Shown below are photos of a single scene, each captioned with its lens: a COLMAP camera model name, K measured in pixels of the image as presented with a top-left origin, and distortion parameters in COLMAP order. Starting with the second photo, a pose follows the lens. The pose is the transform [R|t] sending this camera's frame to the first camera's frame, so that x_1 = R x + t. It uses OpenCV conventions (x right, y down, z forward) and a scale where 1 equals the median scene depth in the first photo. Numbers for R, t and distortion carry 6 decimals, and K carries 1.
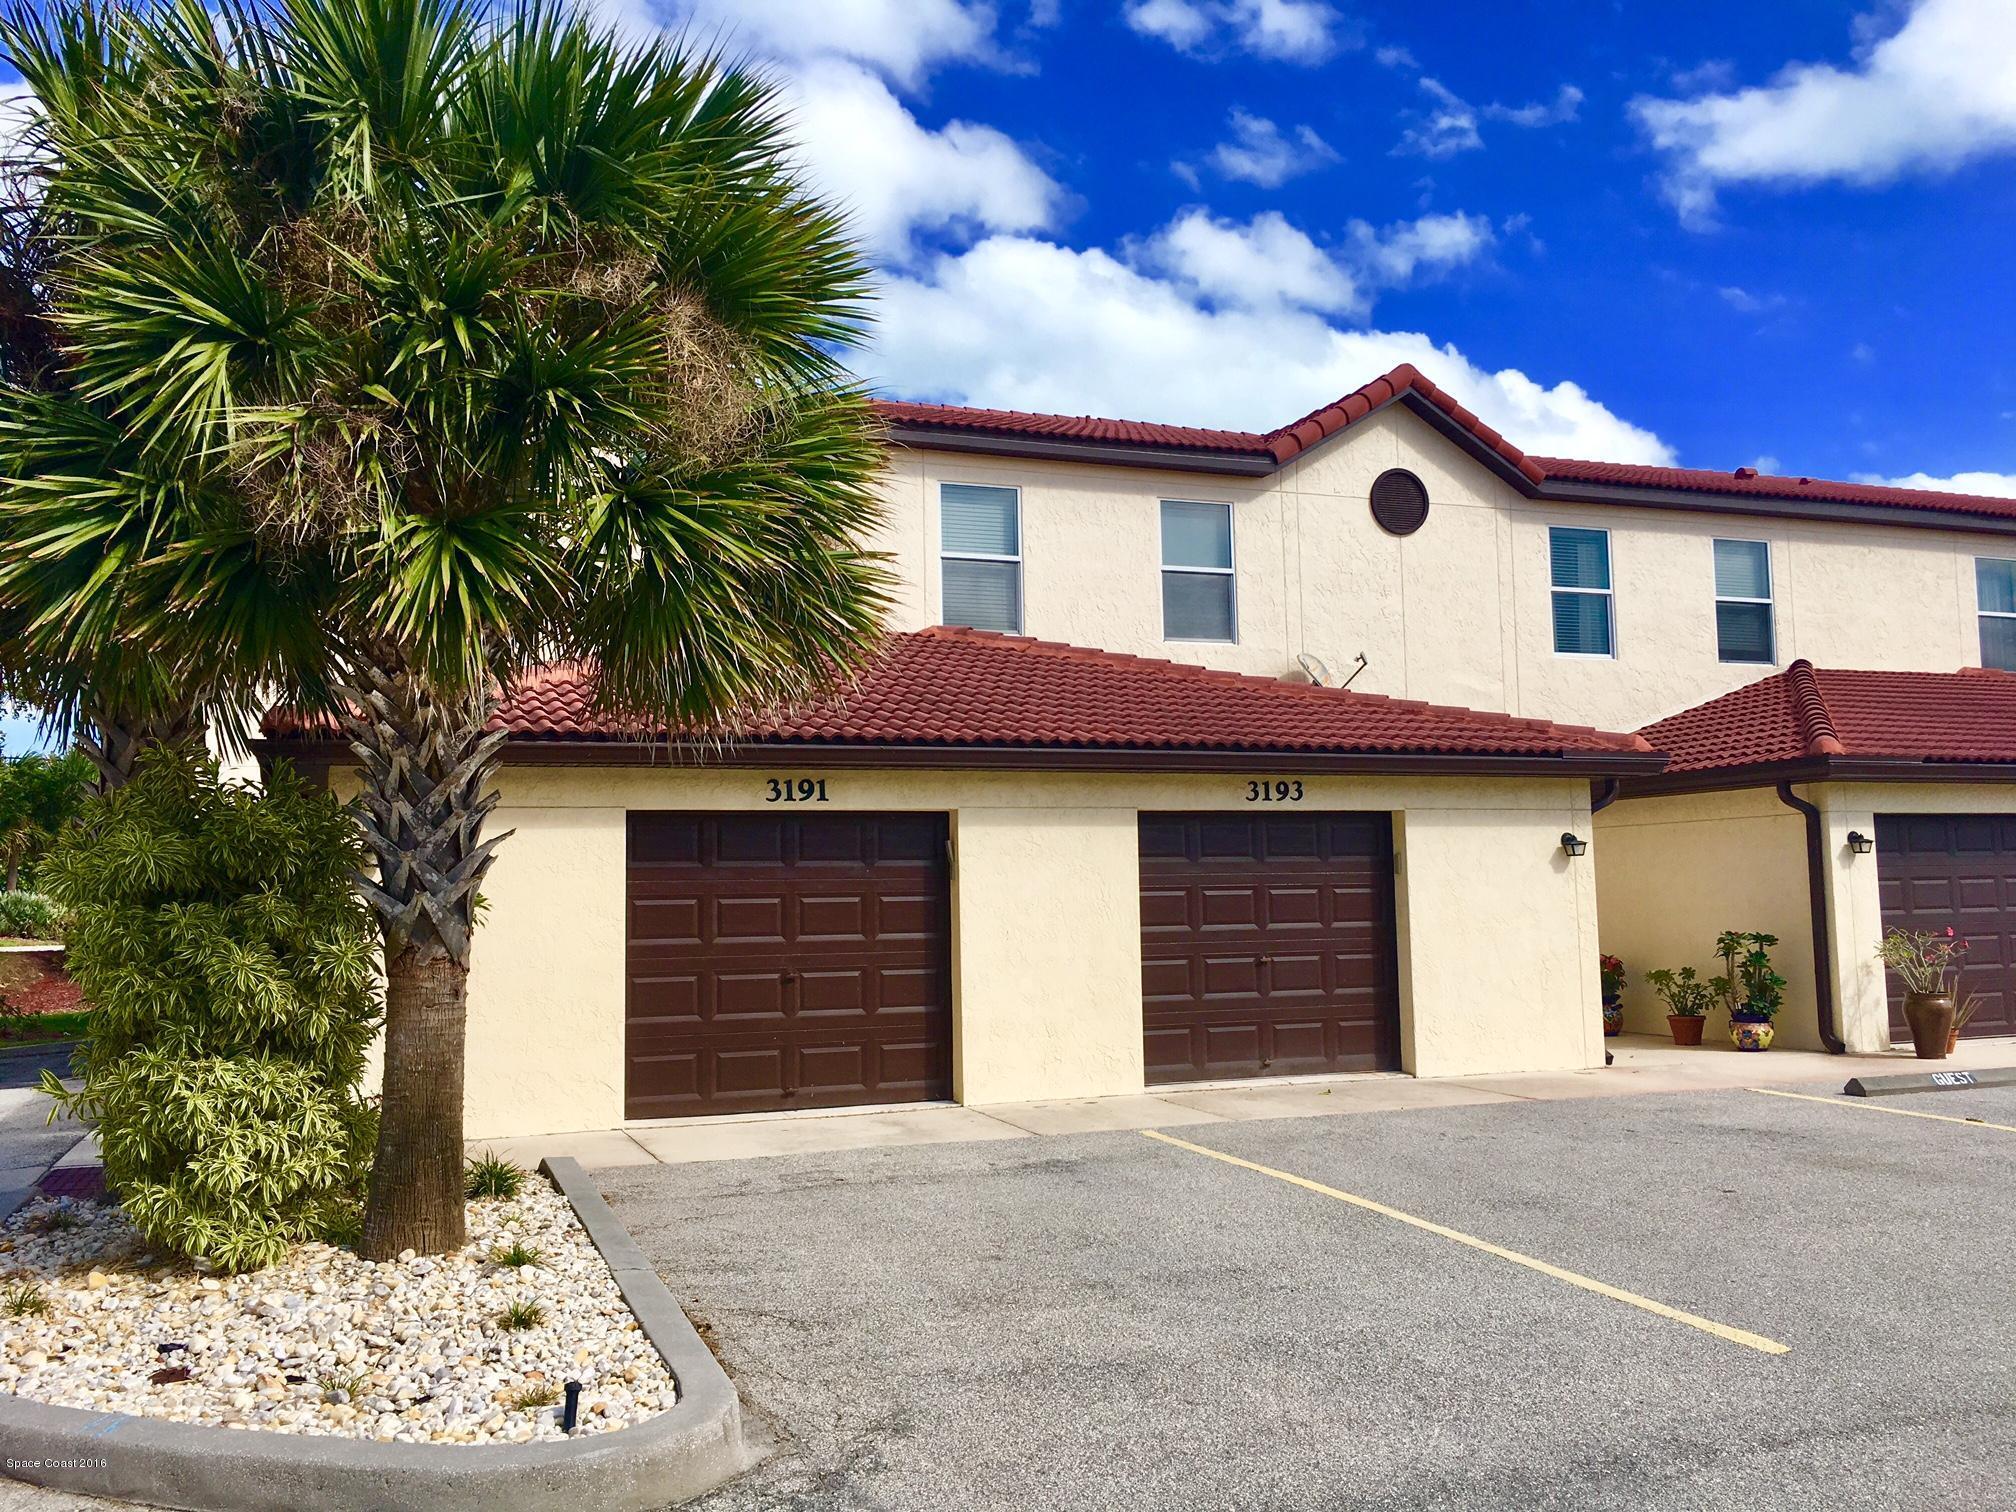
lens RADIAL K [[1680.0, 0, 1008.0], [0, 1680.0, 756.0], [0, 0, 1]] dist [-0.000633, -0.000035]
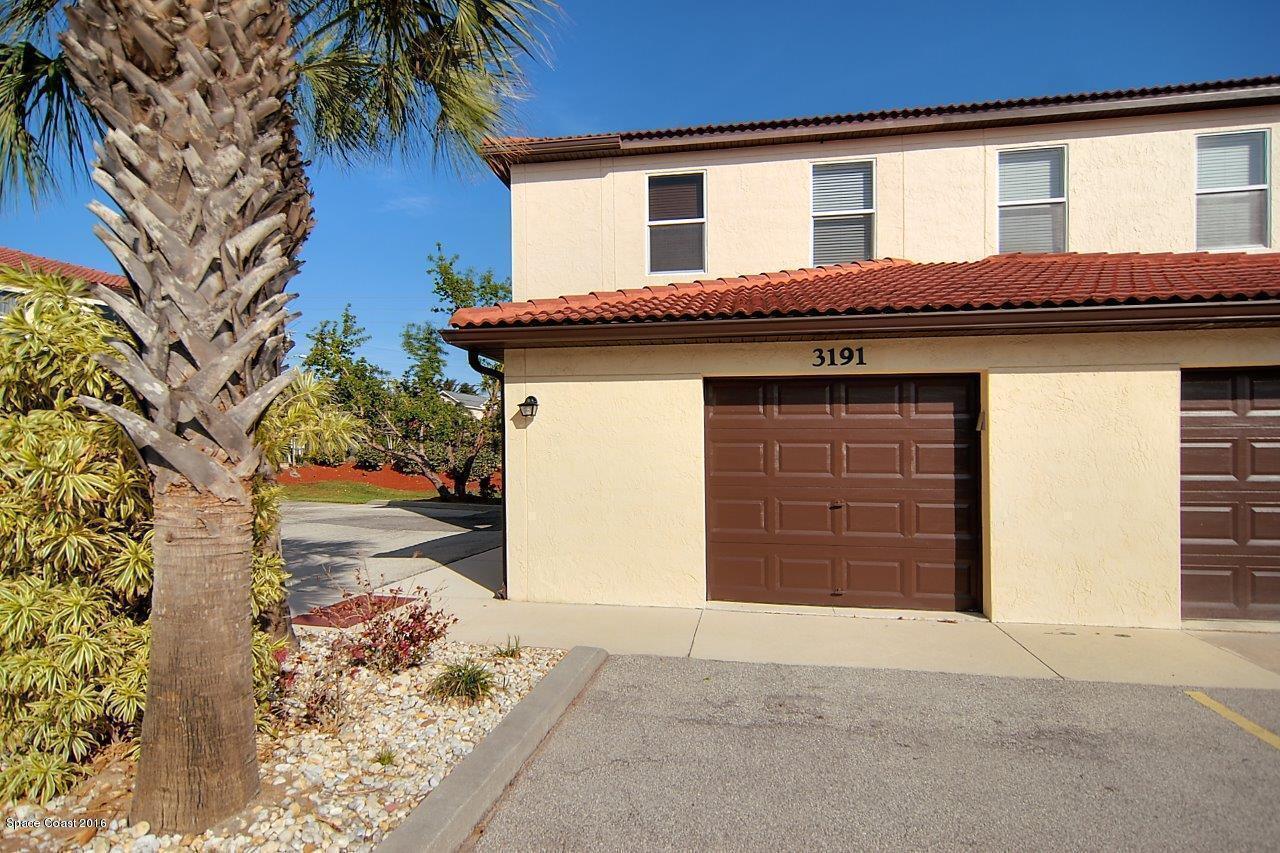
lens RADIAL K [[696.5, 0, 638.0], [0, 696.5, 448.4], [0, 0, 1]] dist [-0.000595, -0.000956]
pose [[0.852253, 0.017944, -0.522822, 0.015436], [0.029656, 0.996147, 0.082530, 0.037108], [0.522289, -0.085841, 0.848437, 0.442055]]
